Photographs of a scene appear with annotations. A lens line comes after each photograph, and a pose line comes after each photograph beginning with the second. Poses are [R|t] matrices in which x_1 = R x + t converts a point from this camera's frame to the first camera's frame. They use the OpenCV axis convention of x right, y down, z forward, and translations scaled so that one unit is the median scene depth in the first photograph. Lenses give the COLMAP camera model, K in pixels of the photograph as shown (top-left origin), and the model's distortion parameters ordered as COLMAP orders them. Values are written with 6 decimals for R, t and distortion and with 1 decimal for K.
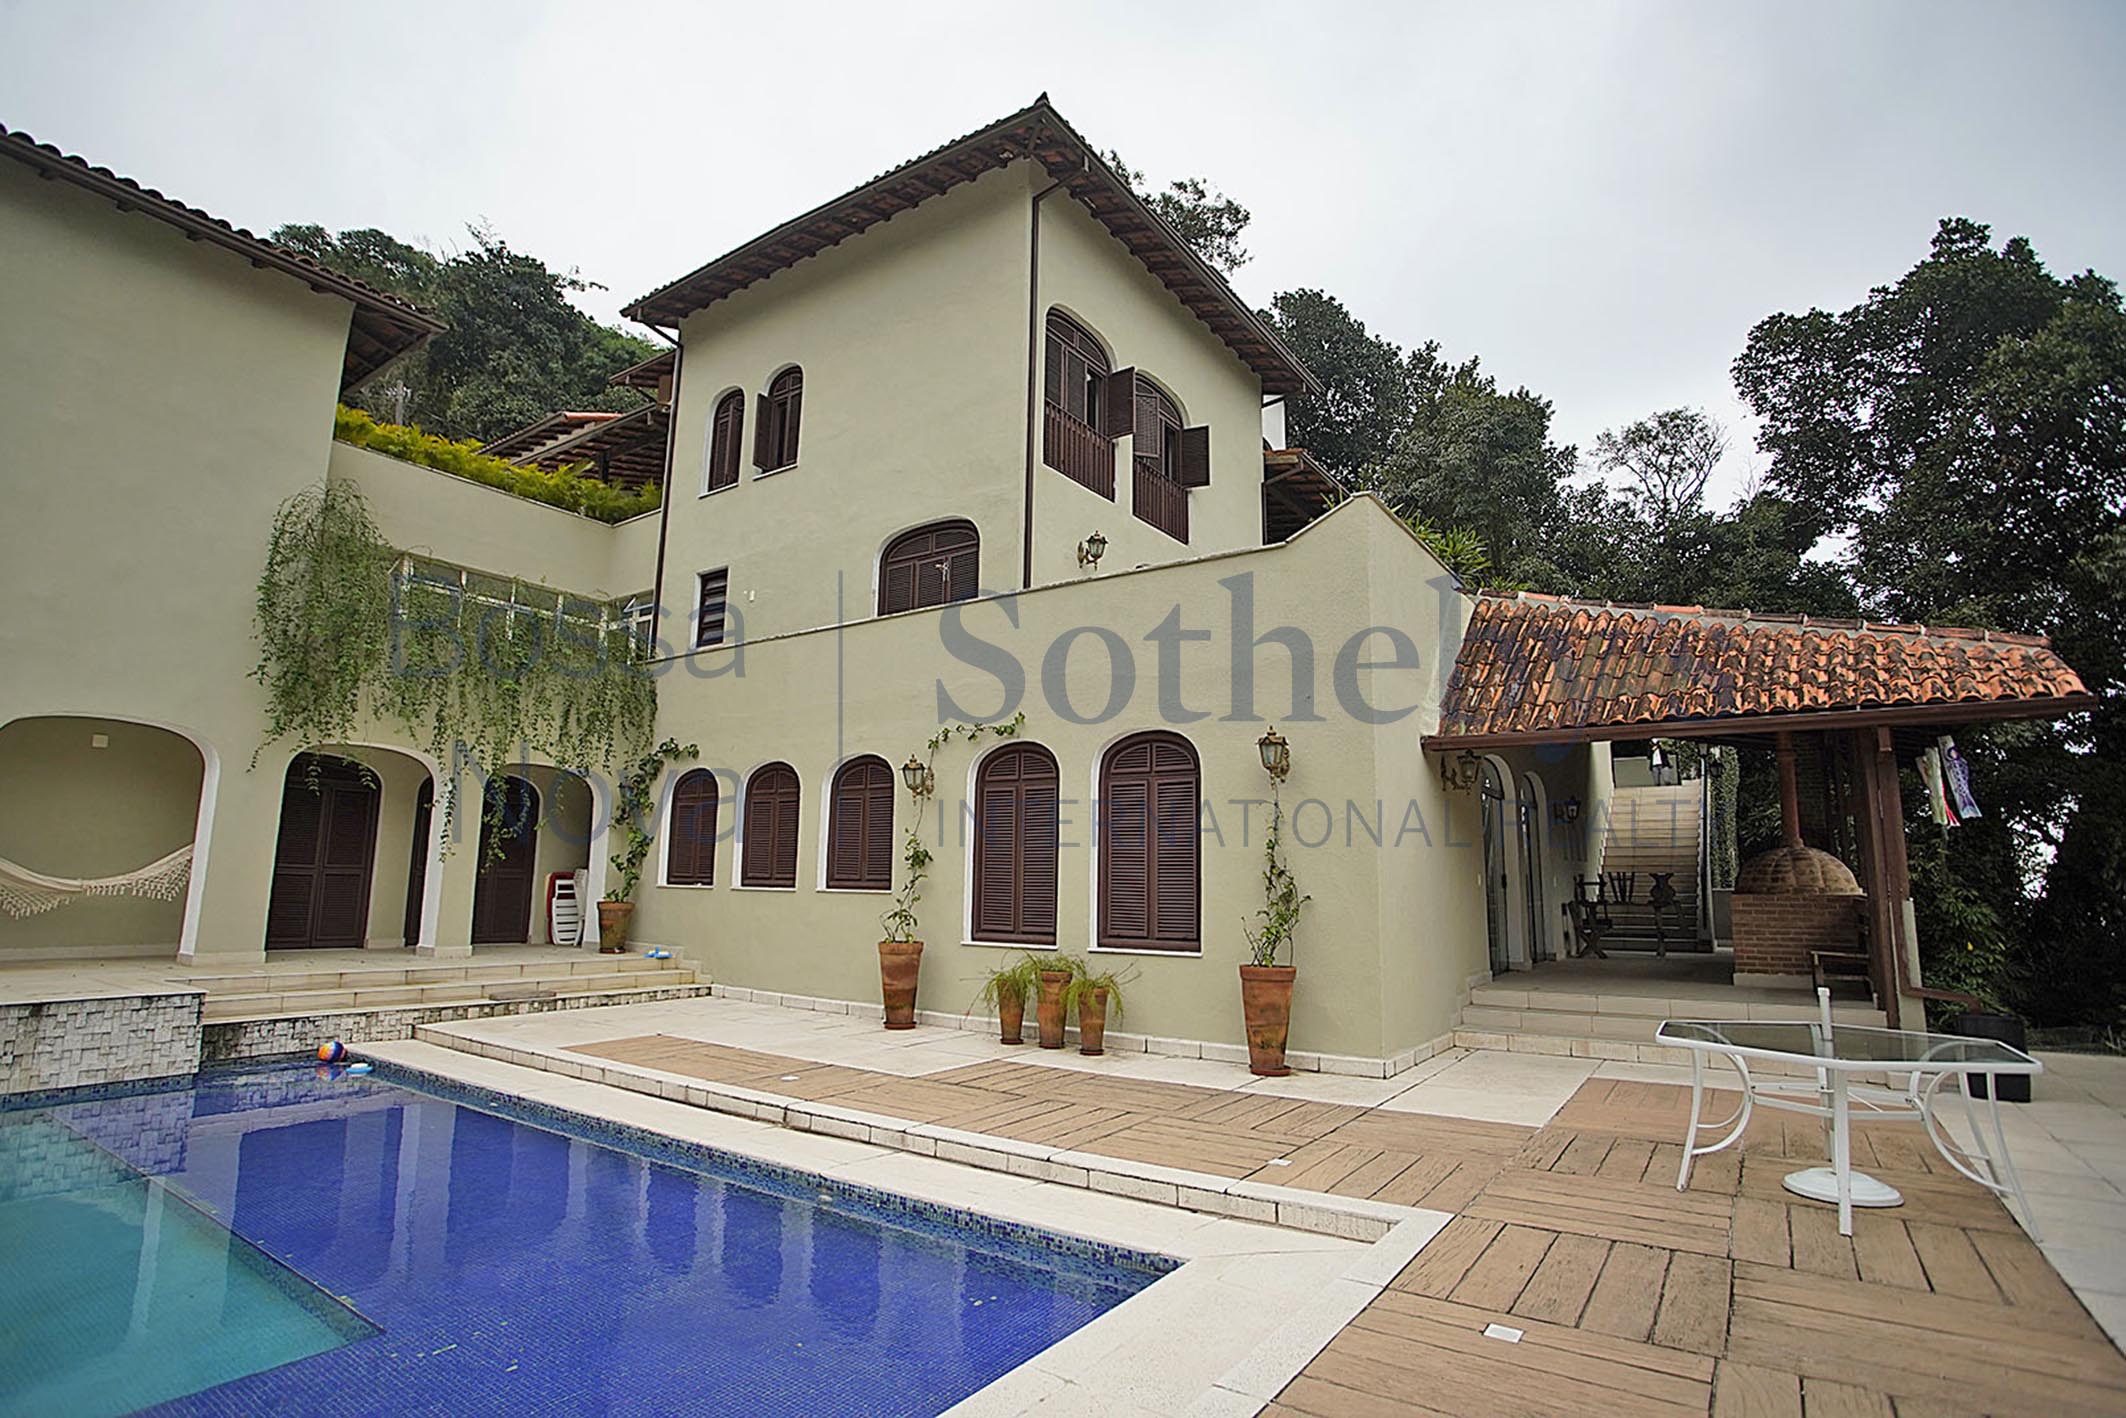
lens RADIAL K [[1046.1, 0, 1058.6], [0, 1046.1, 720.0], [0, 0, 1]] dist [-0.080713, 0.034379]
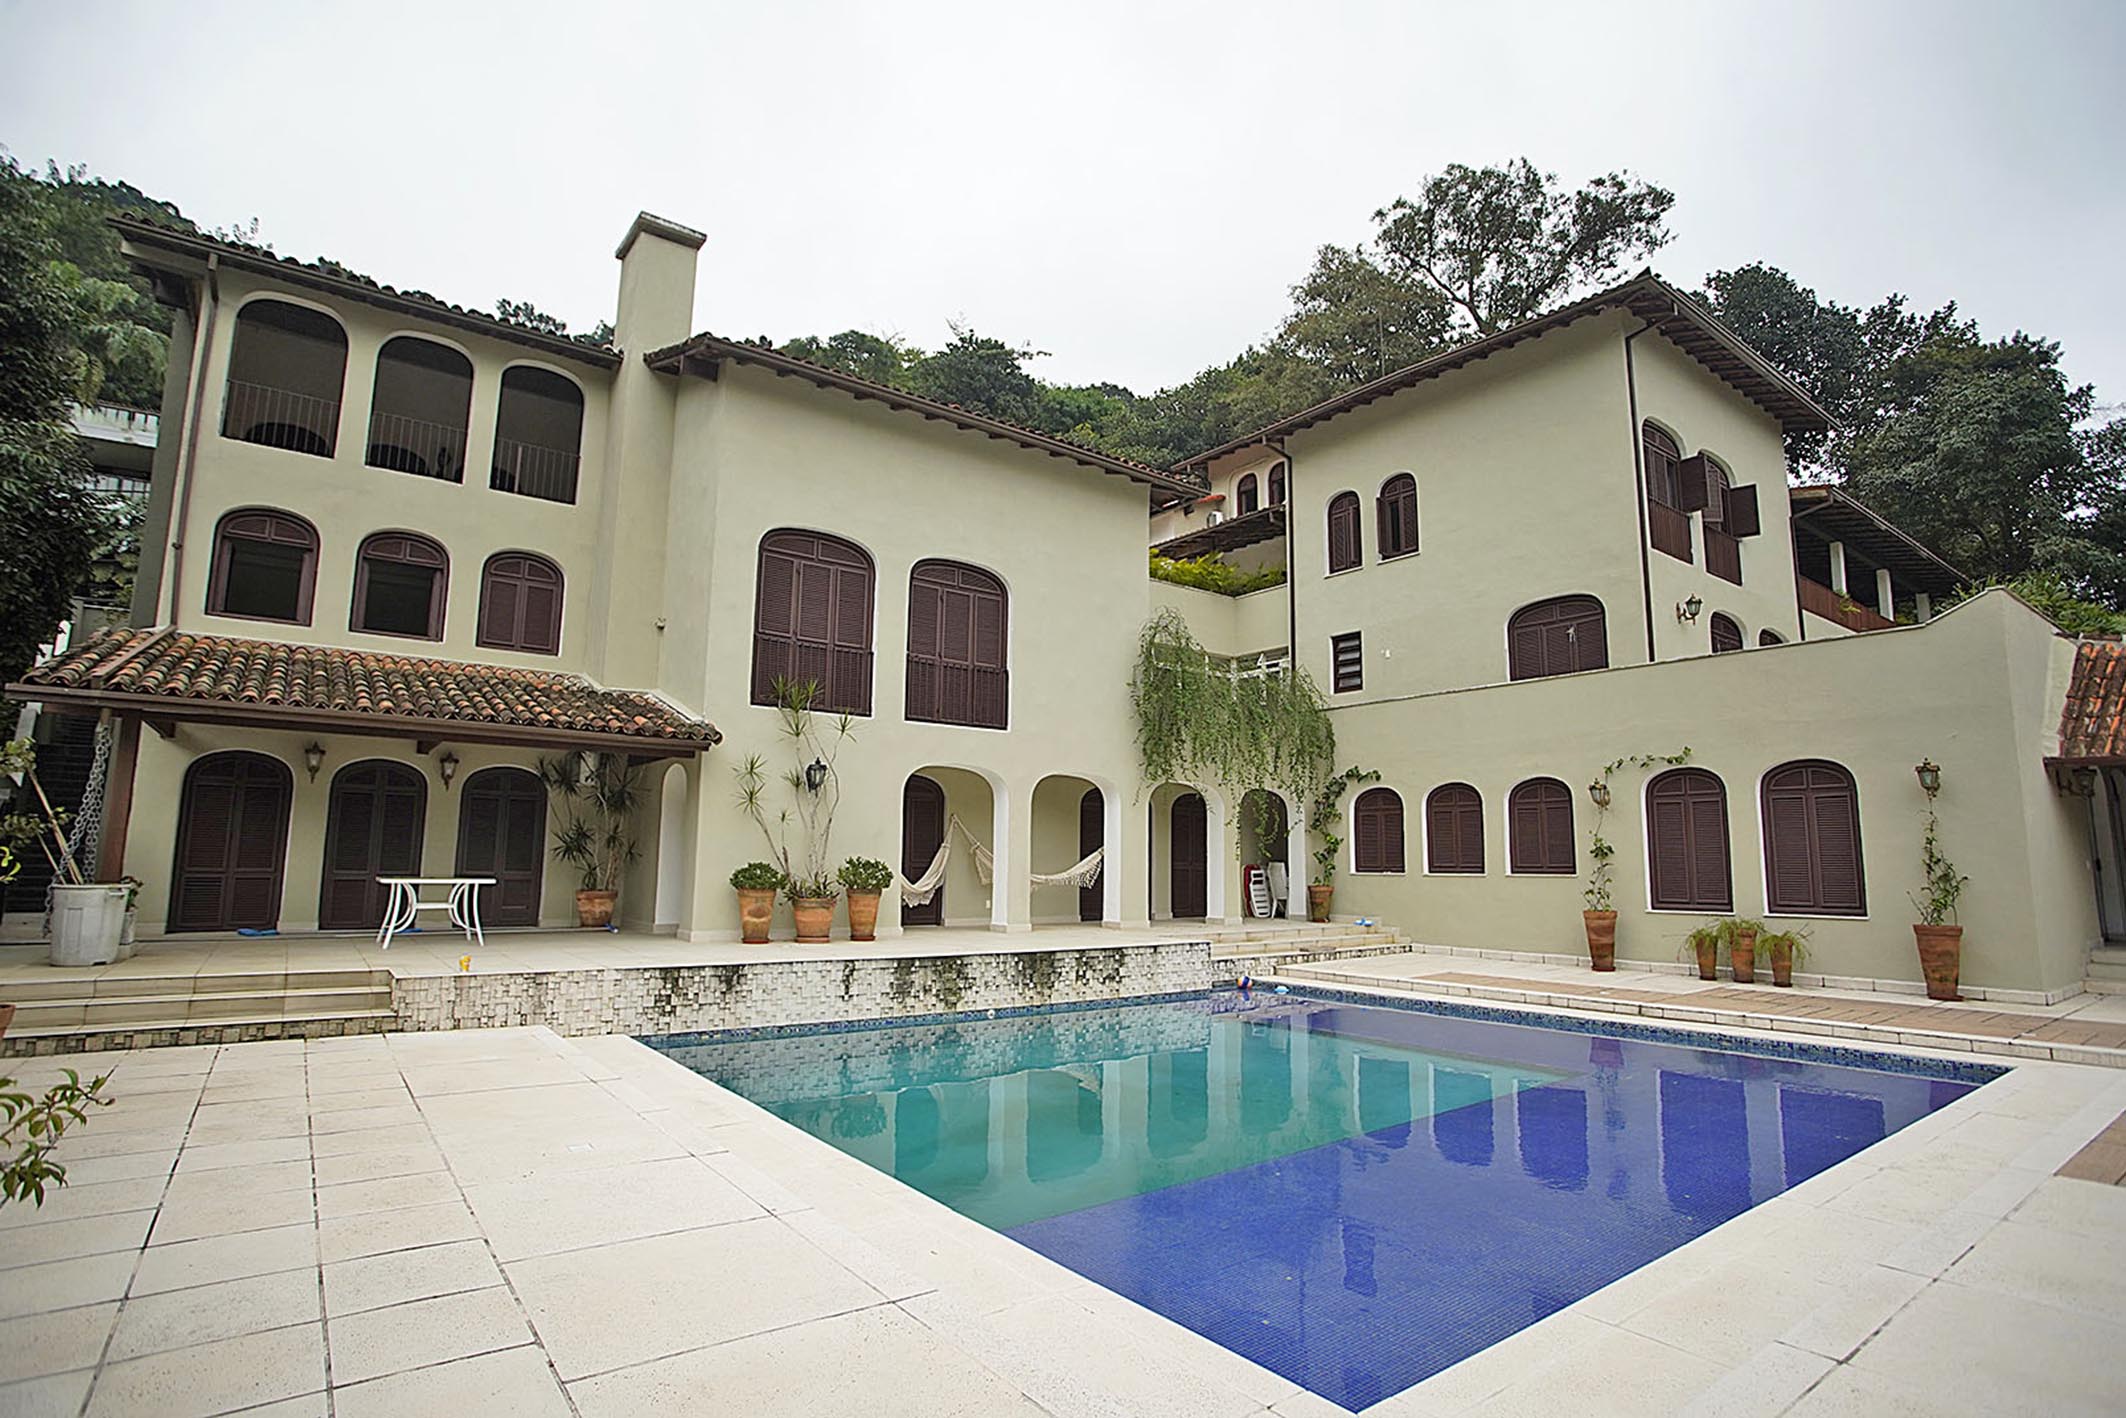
lens RADIAL K [[1046.1, 0, 1058.6], [0, 1046.1, 720.0], [0, 0, 1]] dist [-0.080713, 0.034379]
pose [[0.947229, -0.046537, -0.317161, -0.300897], [0.052019, 0.998607, 0.008835, -0.074809], [0.316308, -0.024867, 0.948331, -0.422001]]
